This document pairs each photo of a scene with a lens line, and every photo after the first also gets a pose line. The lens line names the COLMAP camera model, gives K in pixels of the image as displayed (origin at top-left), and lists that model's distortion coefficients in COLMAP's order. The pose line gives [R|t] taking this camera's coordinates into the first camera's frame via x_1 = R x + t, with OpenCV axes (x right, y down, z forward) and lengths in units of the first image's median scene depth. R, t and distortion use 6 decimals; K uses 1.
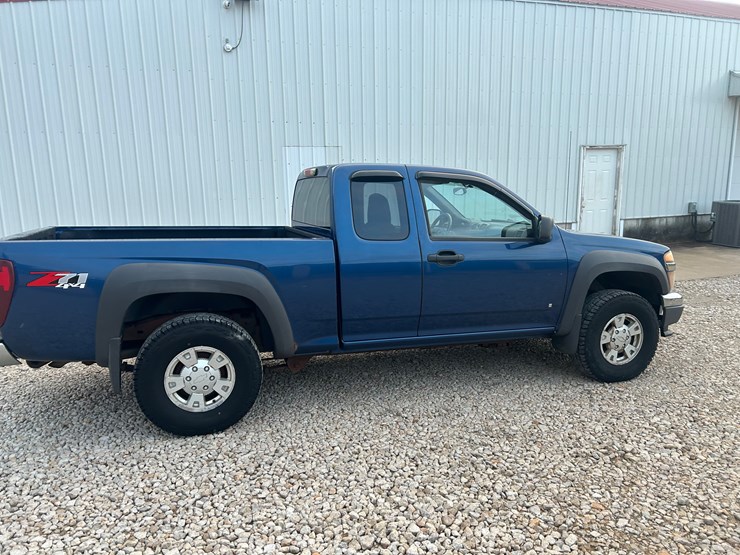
lens RADIAL K [[554.7, 0, 363.8], [0, 554.7, 283.7], [0, 0, 1]] dist [0.060018, -0.062339]
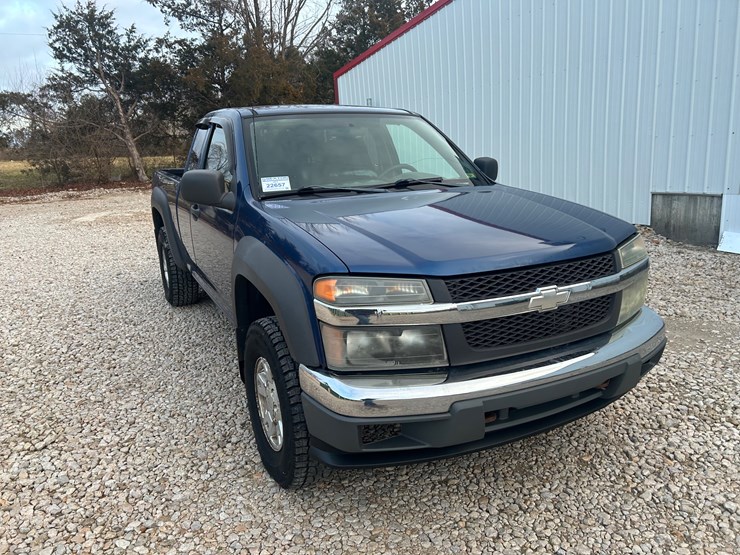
lens RADIAL K [[554.1, 0, 364.2], [0, 554.1, 281.2], [0, 0, 1]] dist [0.057455, -0.059711]
pose [[0.142417, 0.238007, -0.960765, 1.155149], [-0.130219, 0.966728, 0.220181, -0.181702], [0.981203, 0.093753, 0.168672, 1.163105]]
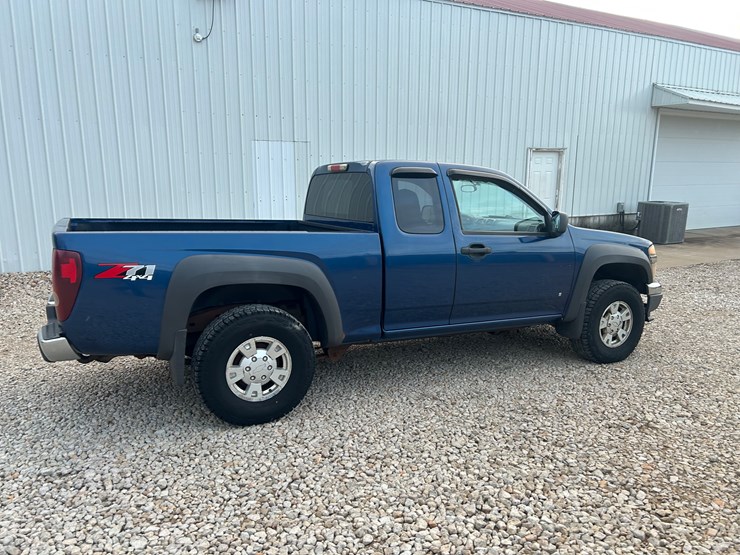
lens RADIAL K [[554.7, 0, 367.0], [0, 554.7, 282.8], [0, 0, 1]] dist [0.060018, -0.062339]
pose [[0.989005, -0.008186, 0.147653, -0.225320], [0.007542, 0.999959, 0.004919, 0.009035], [-0.147687, -0.003752, 0.989027, -0.029644]]
